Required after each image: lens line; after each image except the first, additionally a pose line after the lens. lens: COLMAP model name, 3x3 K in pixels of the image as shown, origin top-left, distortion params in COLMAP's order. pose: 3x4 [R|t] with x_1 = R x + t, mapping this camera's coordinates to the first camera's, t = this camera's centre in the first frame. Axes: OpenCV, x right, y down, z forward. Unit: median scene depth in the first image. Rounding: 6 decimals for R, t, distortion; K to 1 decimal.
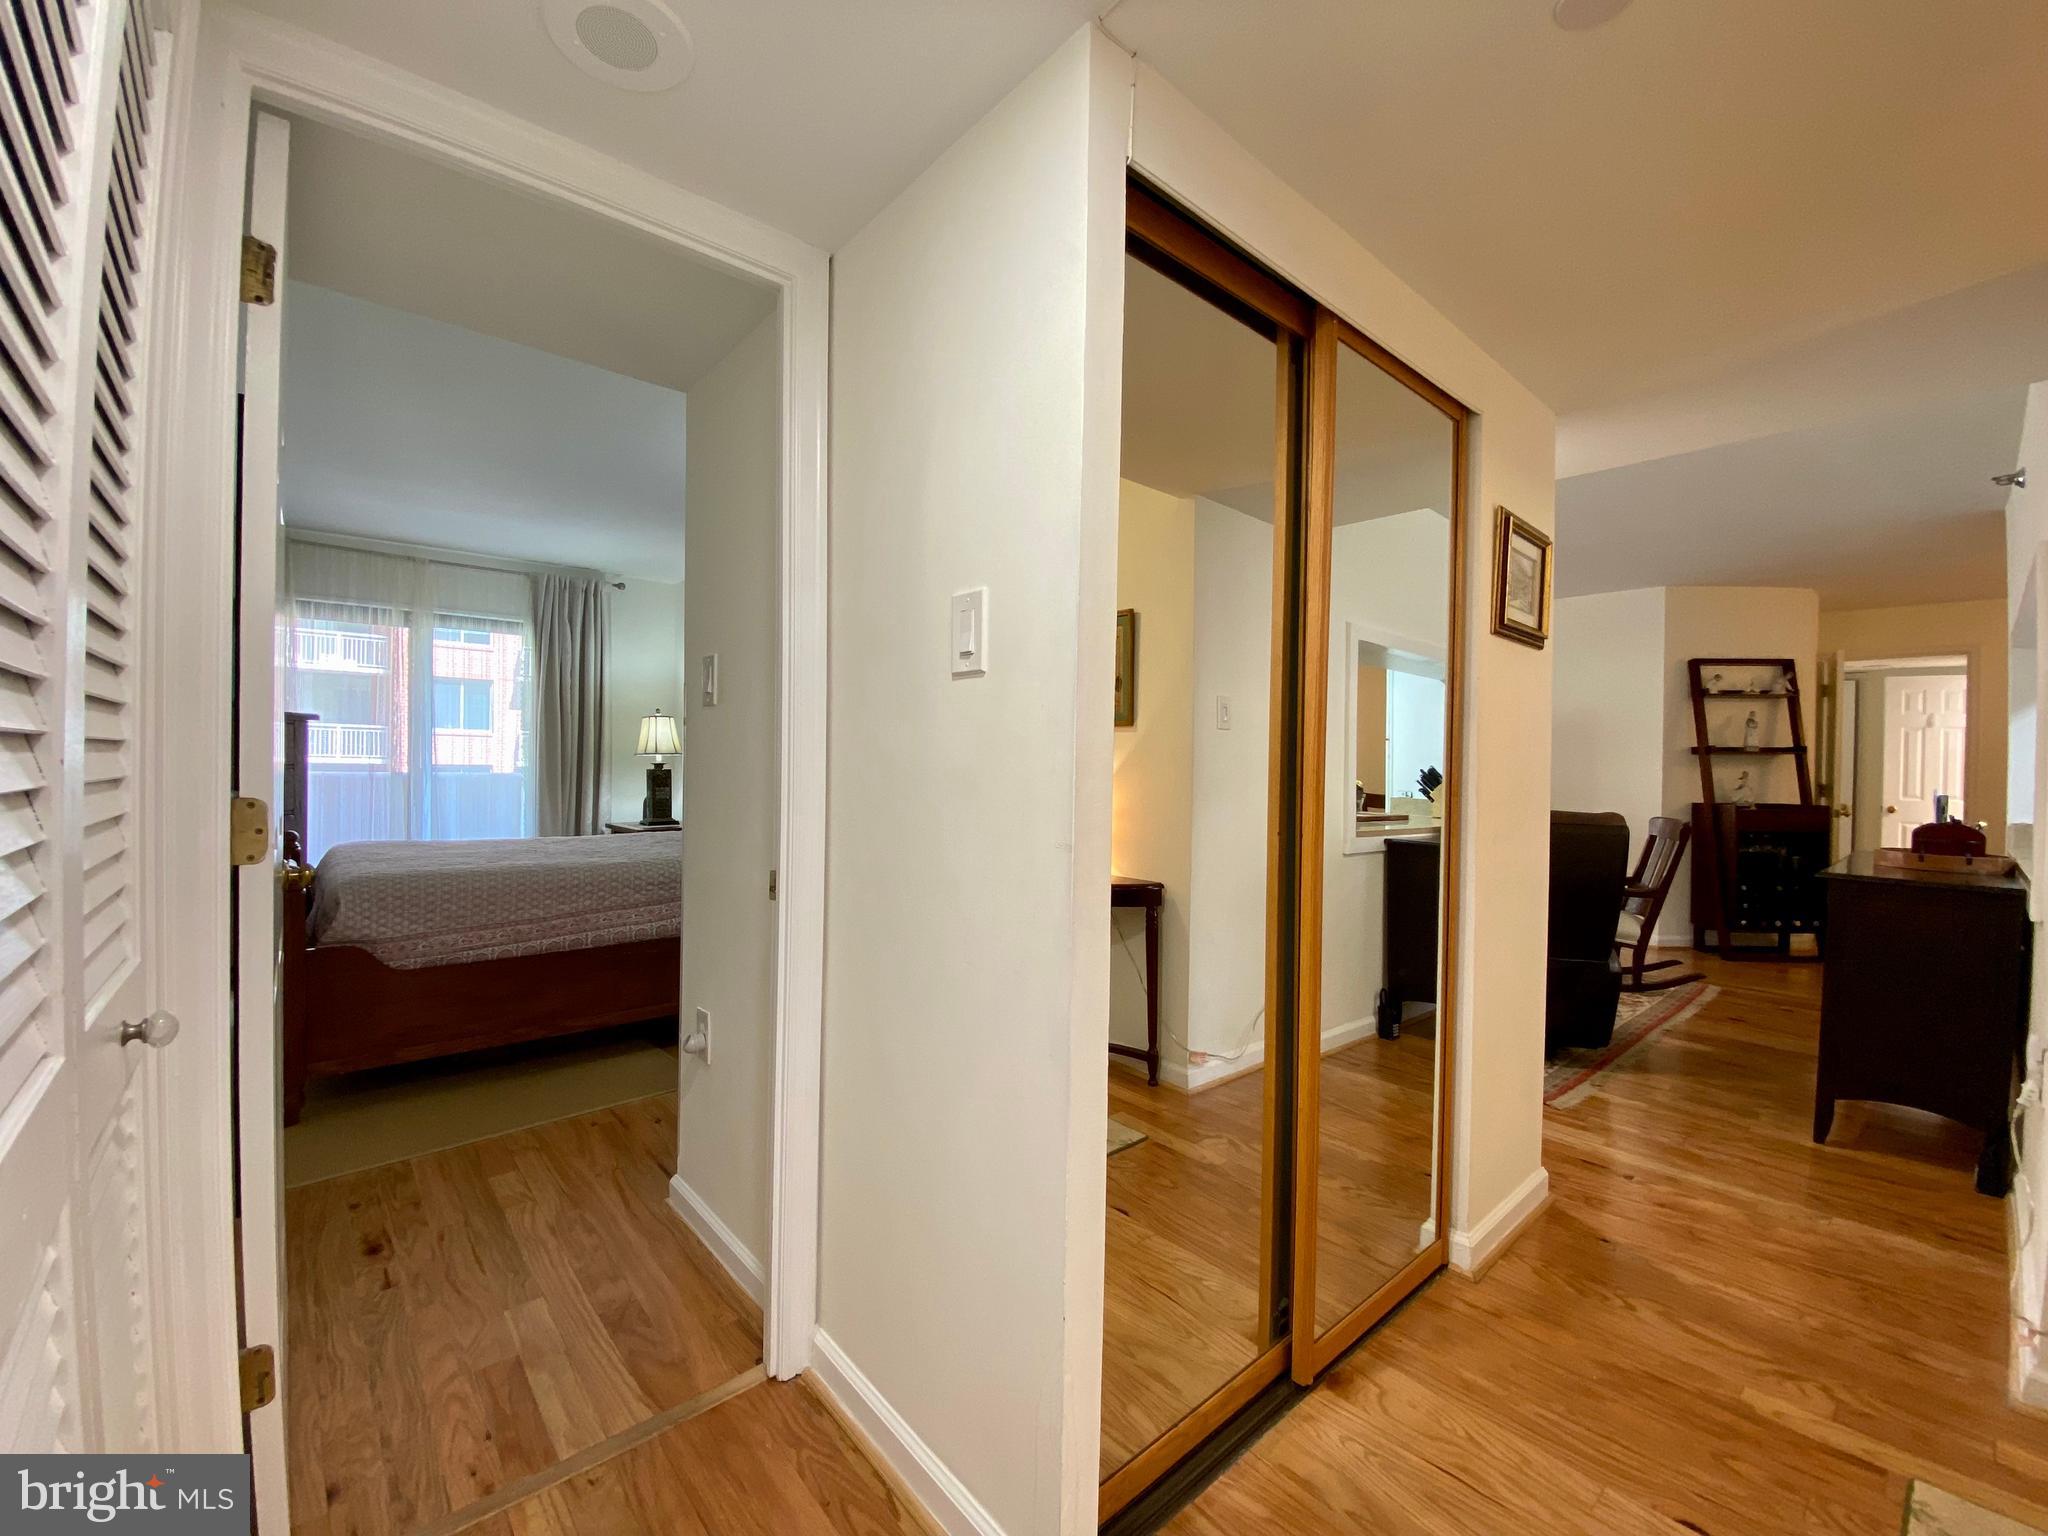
lens RADIAL K [[857.9, 0, 1027.6], [0, 857.9, 777.0], [0, 0, 1]] dist [0.013507, -0.017519]
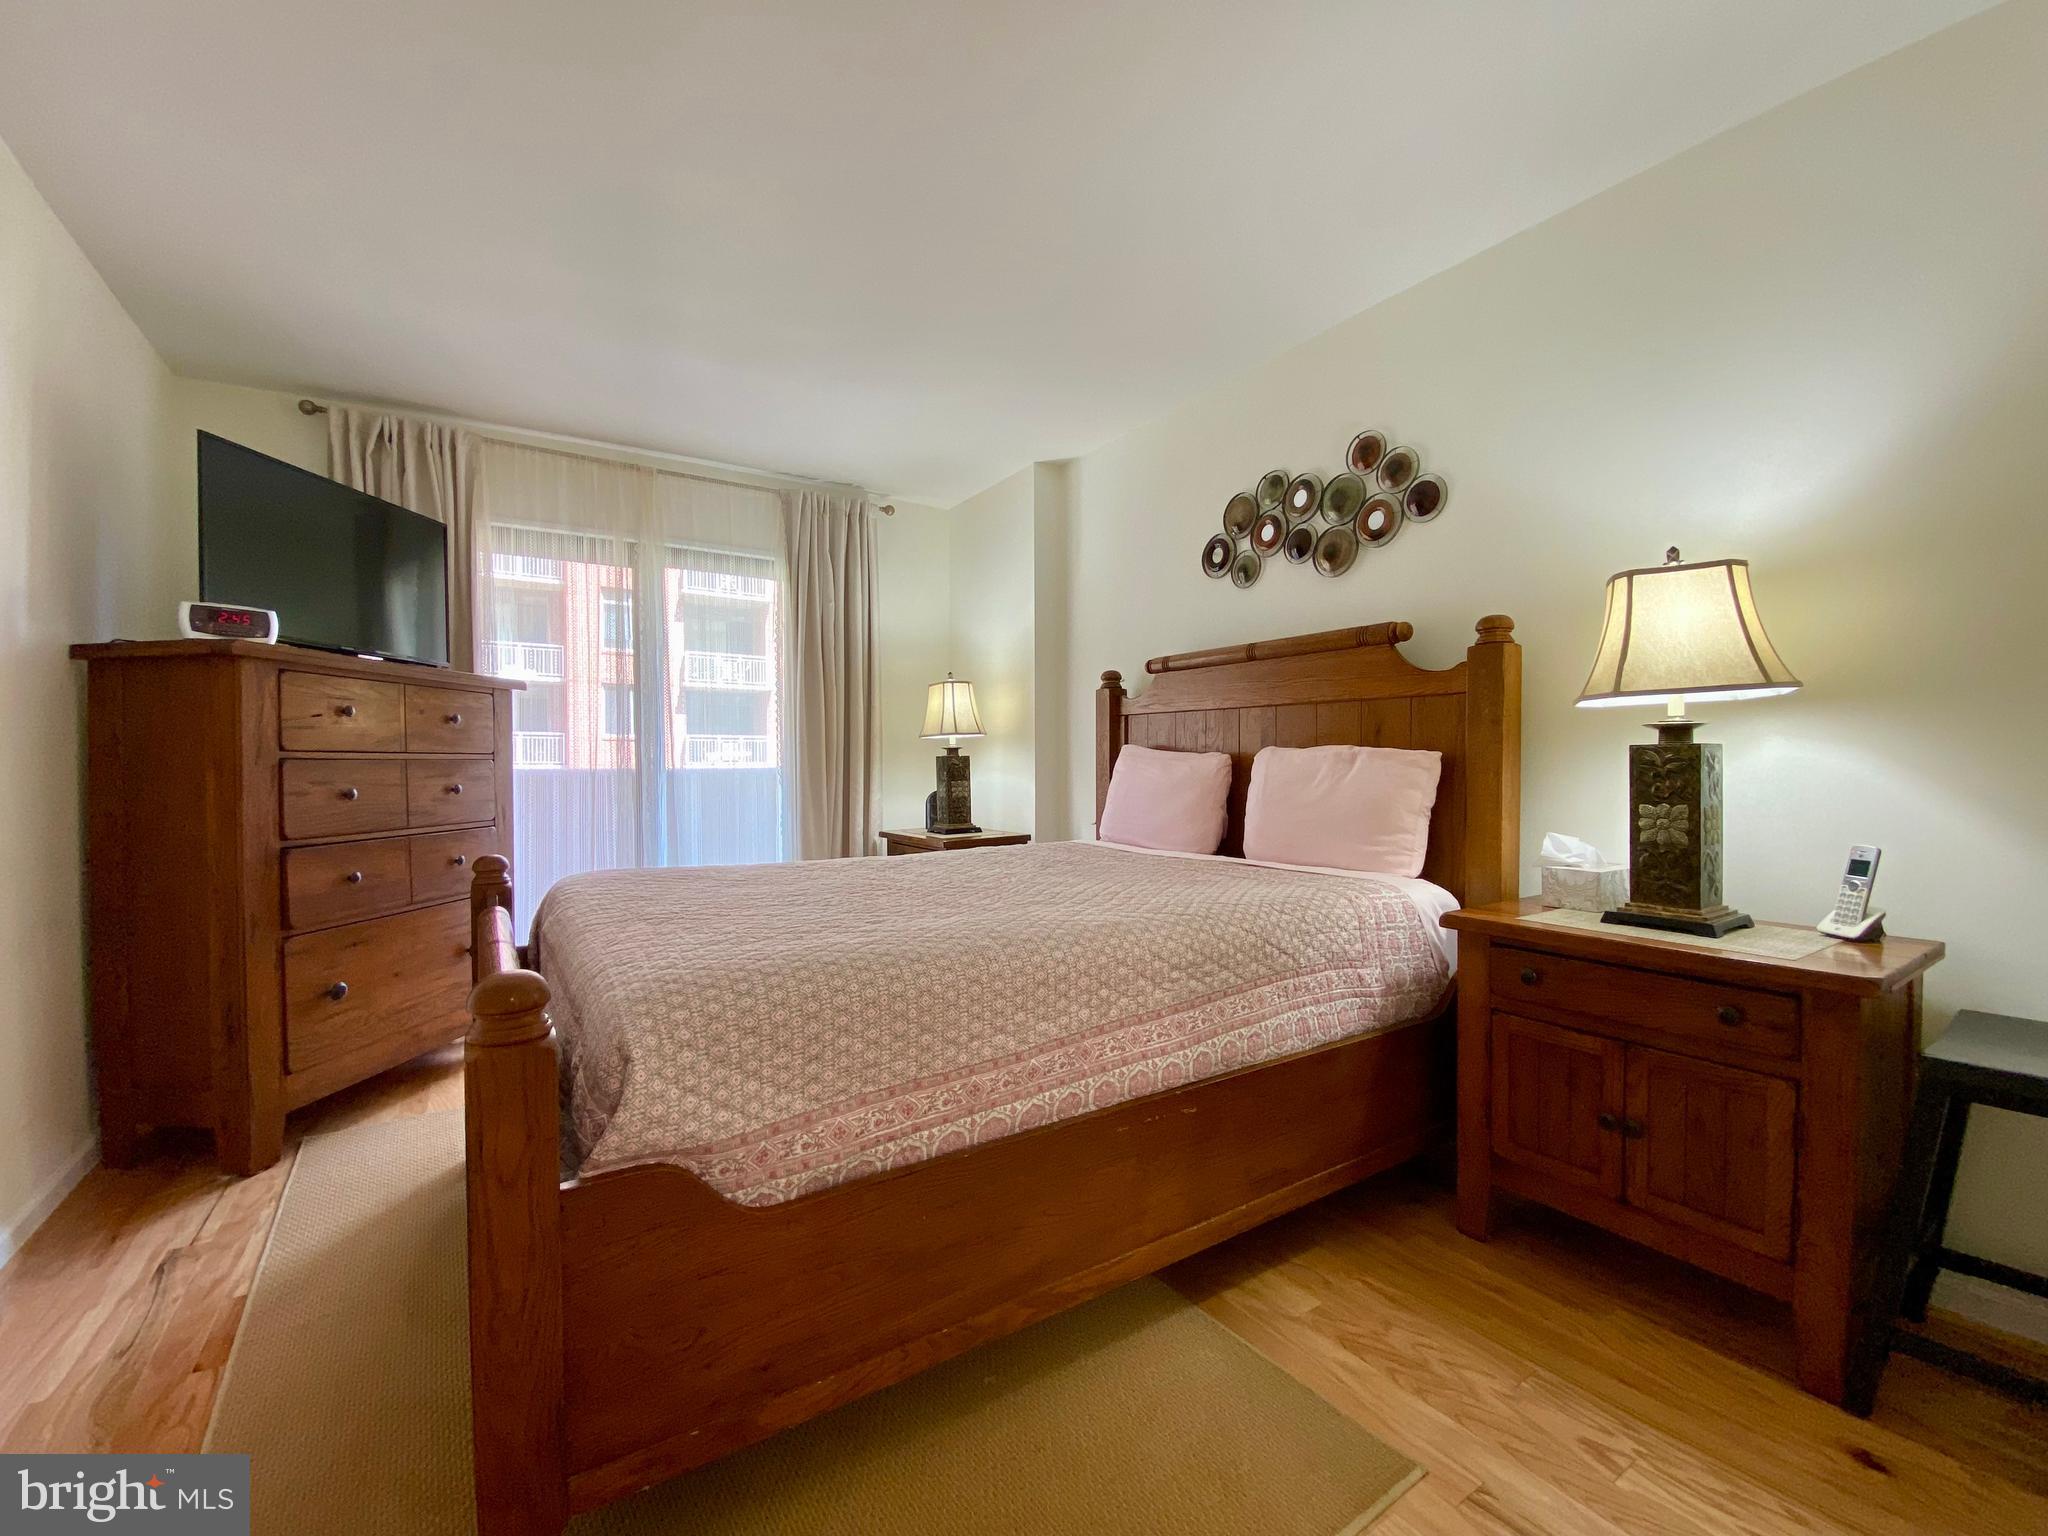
lens RADIAL K [[829.1, 0, 1015.9], [0, 829.1, 776.4], [0, 0, 1]] dist [0.027898, -0.025638]
pose [[0.990284, -0.019405, -0.137698, -0.397499], [0.019690, 0.999806, 0.000709, 0.012596], [0.137658, -0.003413, 0.990474, 0.448314]]
